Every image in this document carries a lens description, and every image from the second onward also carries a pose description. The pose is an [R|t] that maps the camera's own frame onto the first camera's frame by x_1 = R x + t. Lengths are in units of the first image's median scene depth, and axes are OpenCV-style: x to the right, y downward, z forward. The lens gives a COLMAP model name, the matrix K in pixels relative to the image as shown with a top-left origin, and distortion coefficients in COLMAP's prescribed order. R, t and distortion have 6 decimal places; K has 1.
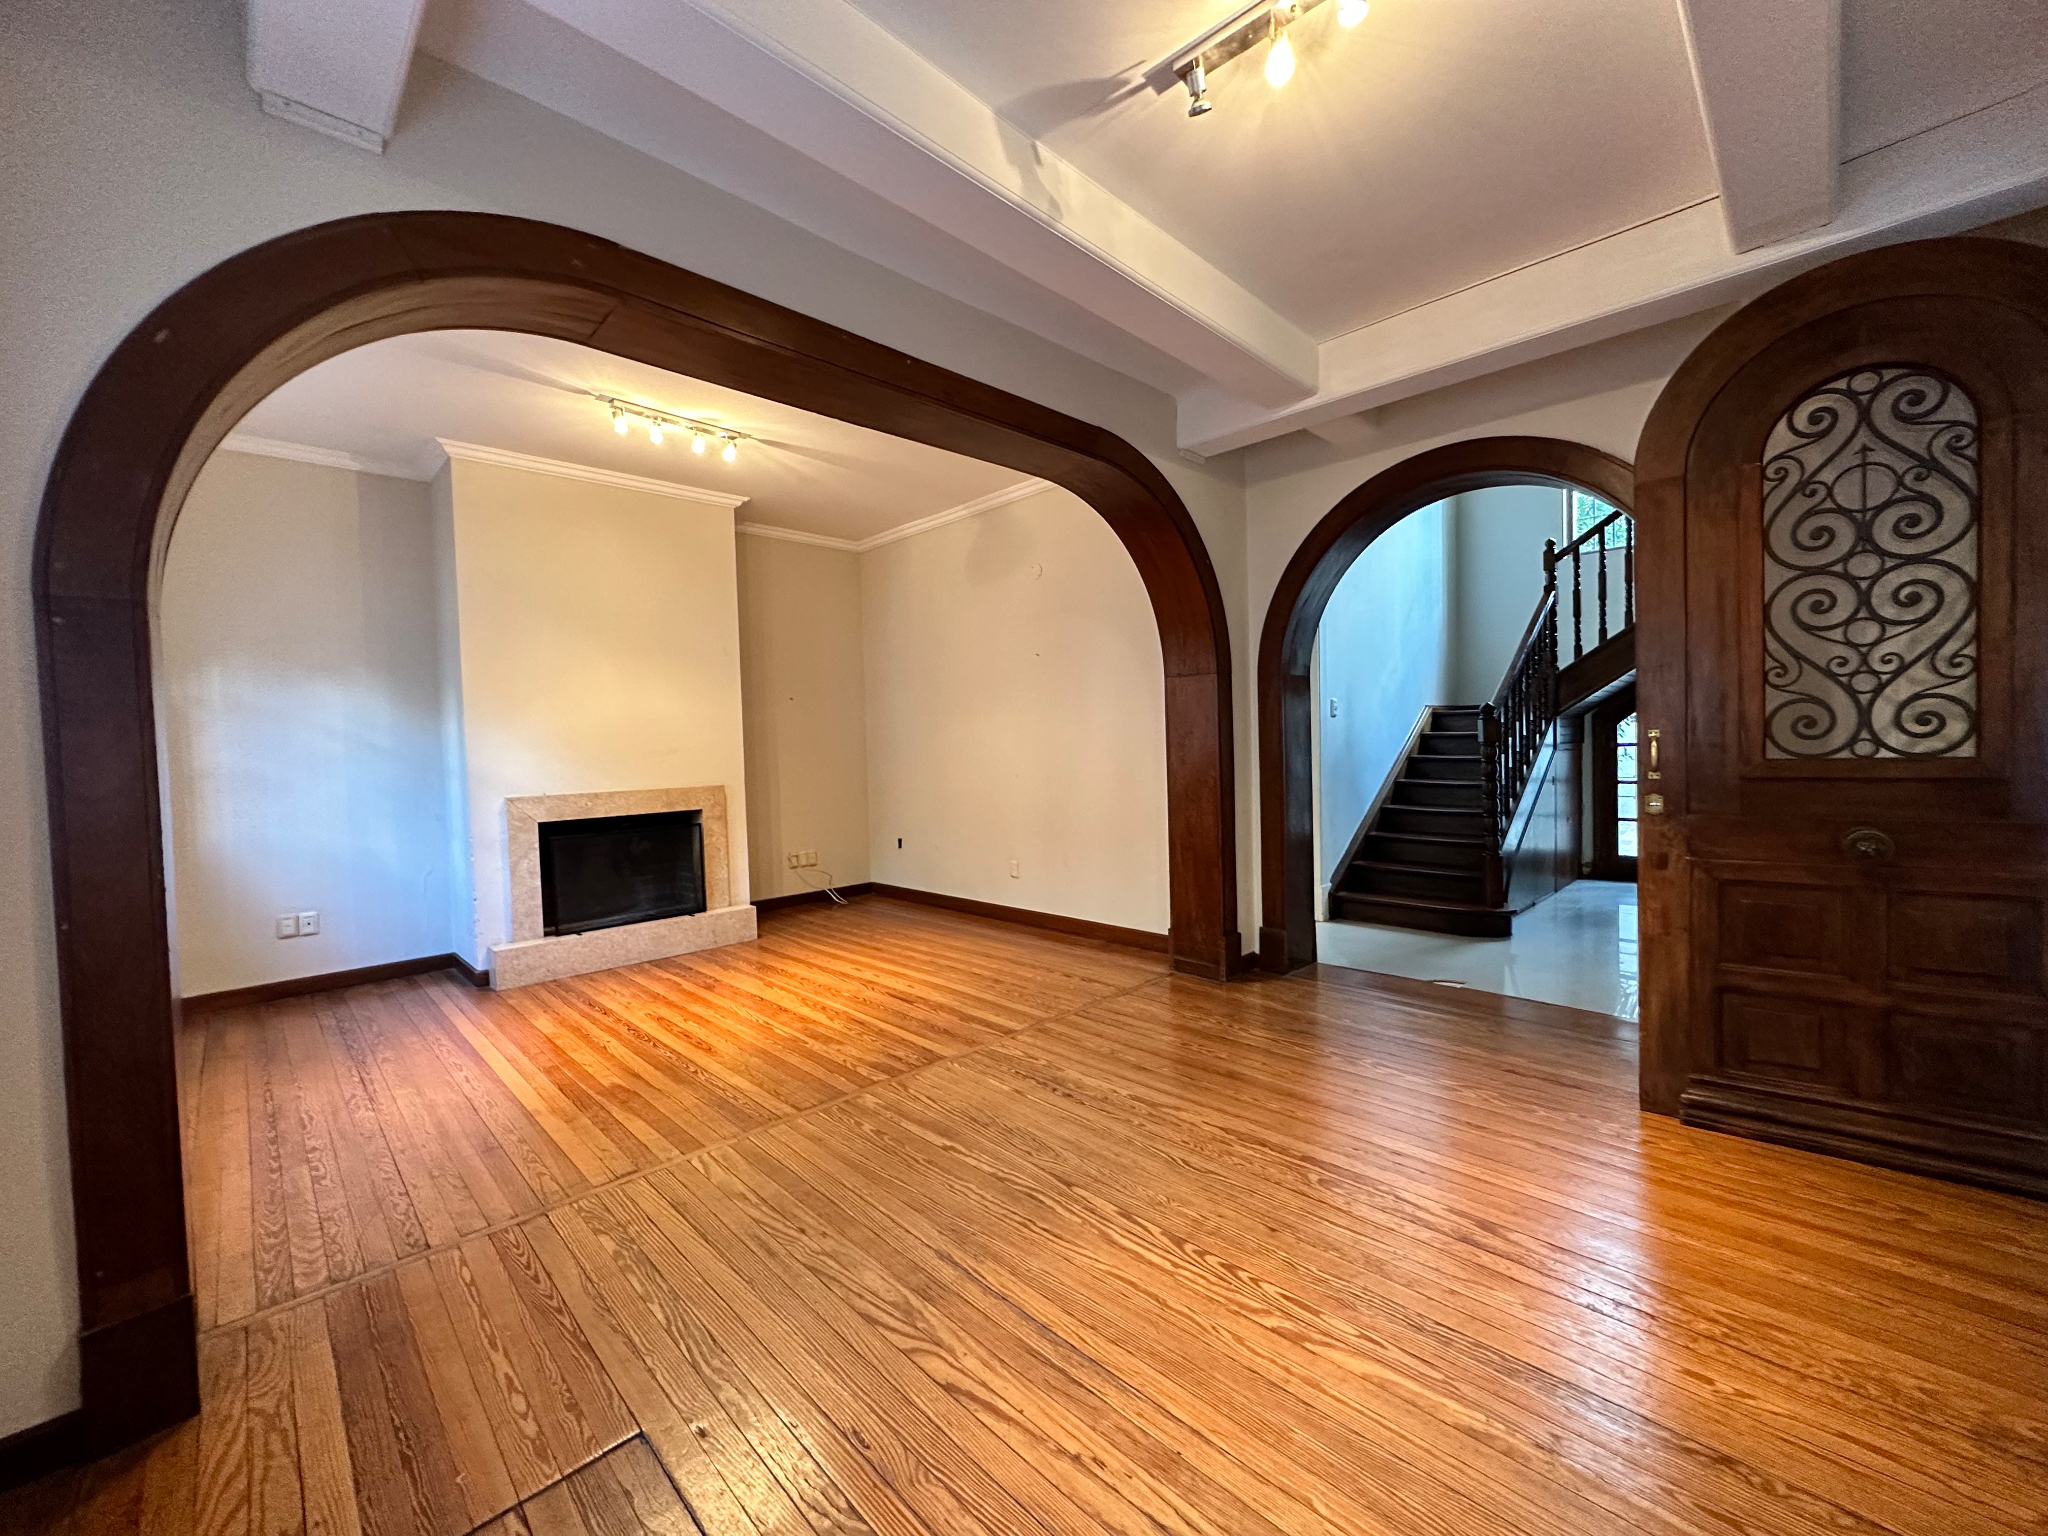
lens RADIAL K [[806.0, 0, 1028.7], [0, 806.0, 771.0], [0, 0, 1]] dist [0.002176, -0.000834]
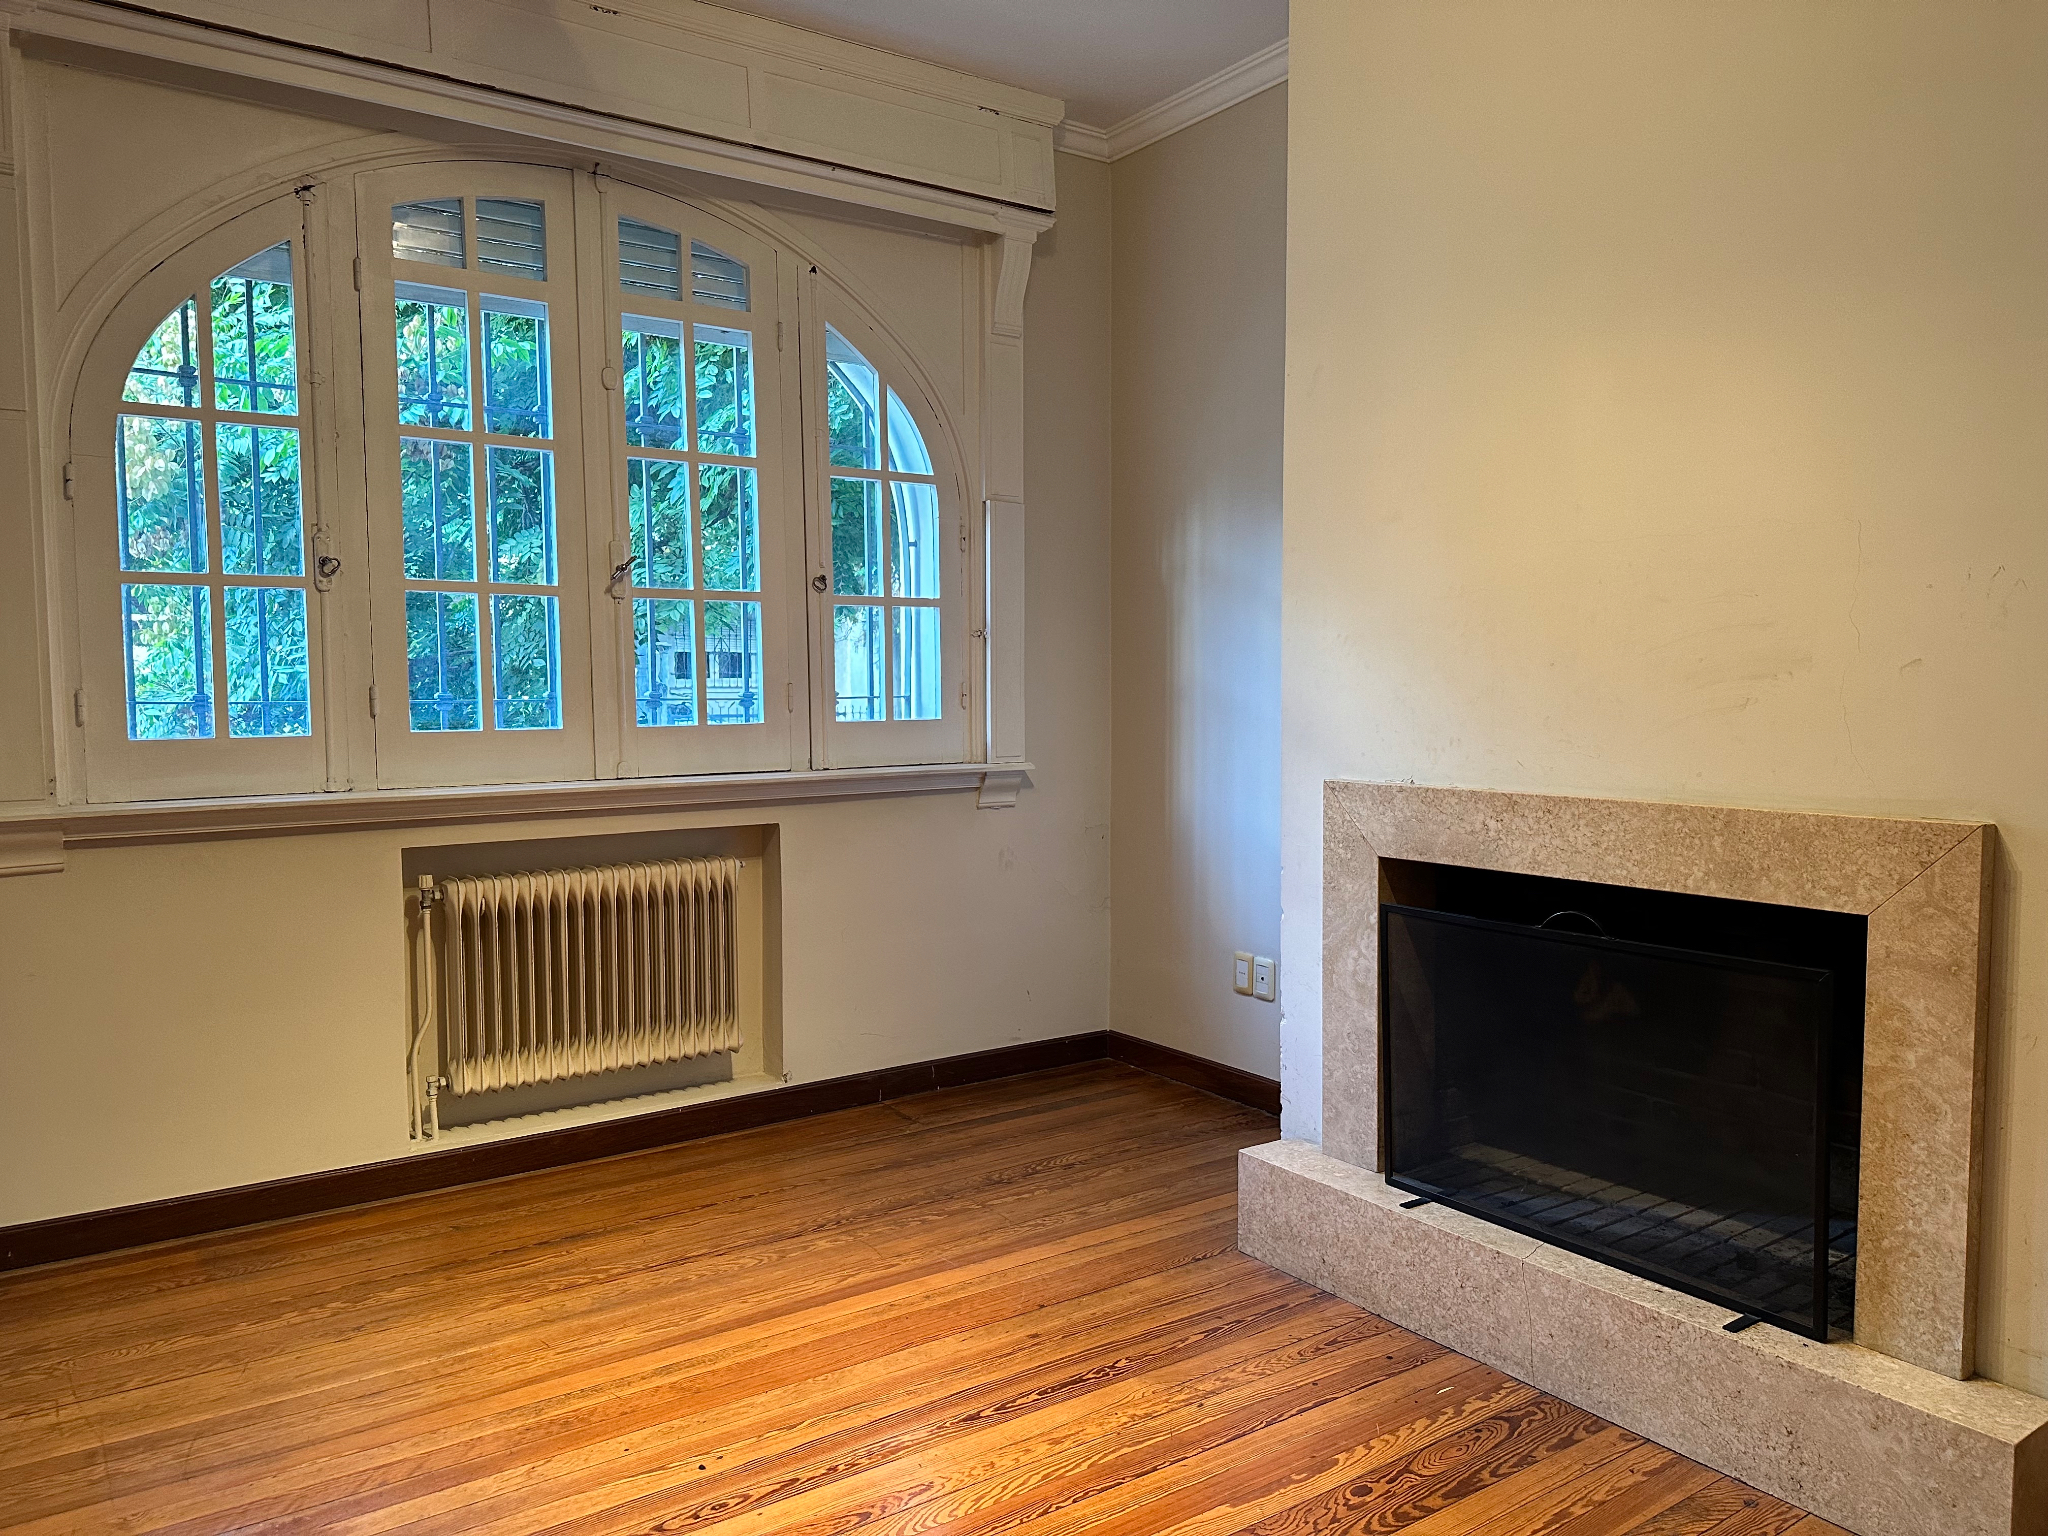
lens RADIAL K [[1434.3, 0, 1037.0], [0, 1434.3, 767.0], [0, 0, 1]] dist [0.048161, -0.046181]
pose [[-0.165070, 0.083939, -0.982703, 0.052276], [-0.028534, 0.995548, 0.089829, -0.031967], [0.985869, 0.042868, -0.161941, 1.013235]]
